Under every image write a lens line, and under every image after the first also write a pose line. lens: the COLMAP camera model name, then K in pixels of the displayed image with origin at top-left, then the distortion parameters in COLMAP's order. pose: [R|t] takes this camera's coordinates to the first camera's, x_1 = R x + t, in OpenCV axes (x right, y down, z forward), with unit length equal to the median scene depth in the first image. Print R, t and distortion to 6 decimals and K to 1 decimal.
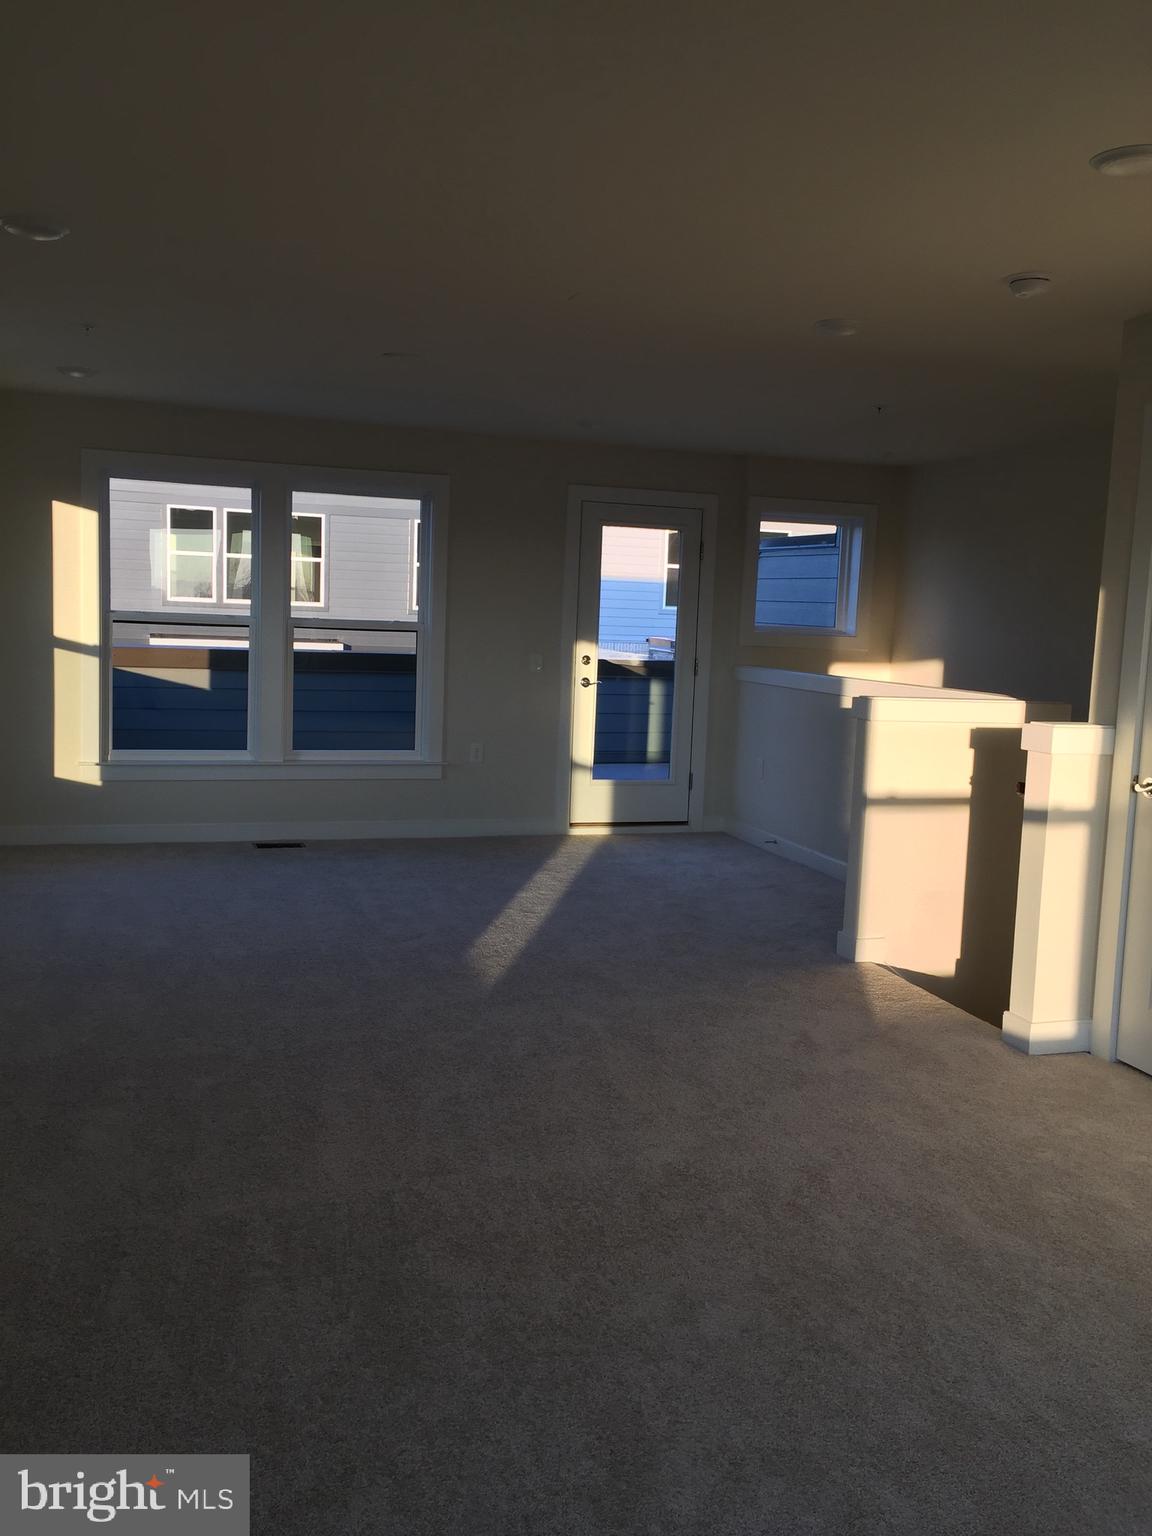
lens RADIAL K [[1309.4, 0, 576.0], [0, 1309.4, 768.0], [0, 0, 1]] dist [0.006898, 0.009578]
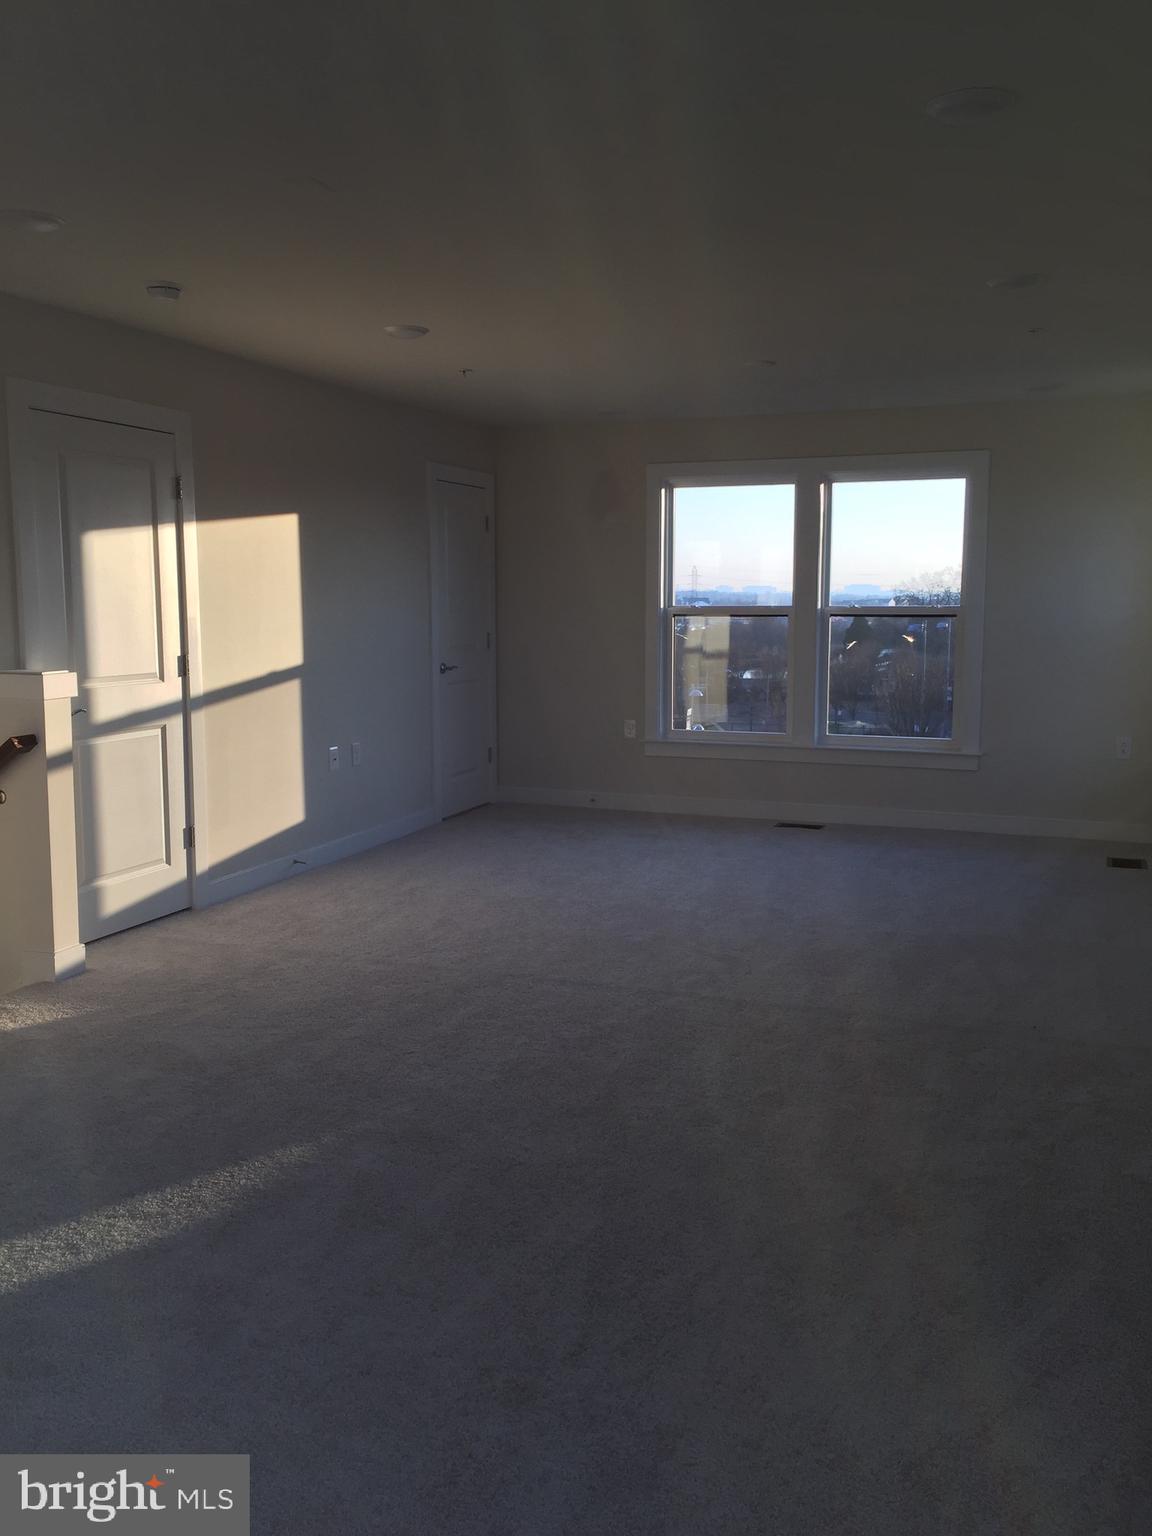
lens RADIAL K [[1309.4, 0, 576.0], [0, 1309.4, 768.0], [0, 0, 1]] dist [0.006898, 0.009578]
pose [[0.774184, 0.047948, -0.631141, 0.284974], [-0.042837, 0.998810, 0.023334, -0.003334], [0.631509, 0.008972, 0.775317, 0.079609]]
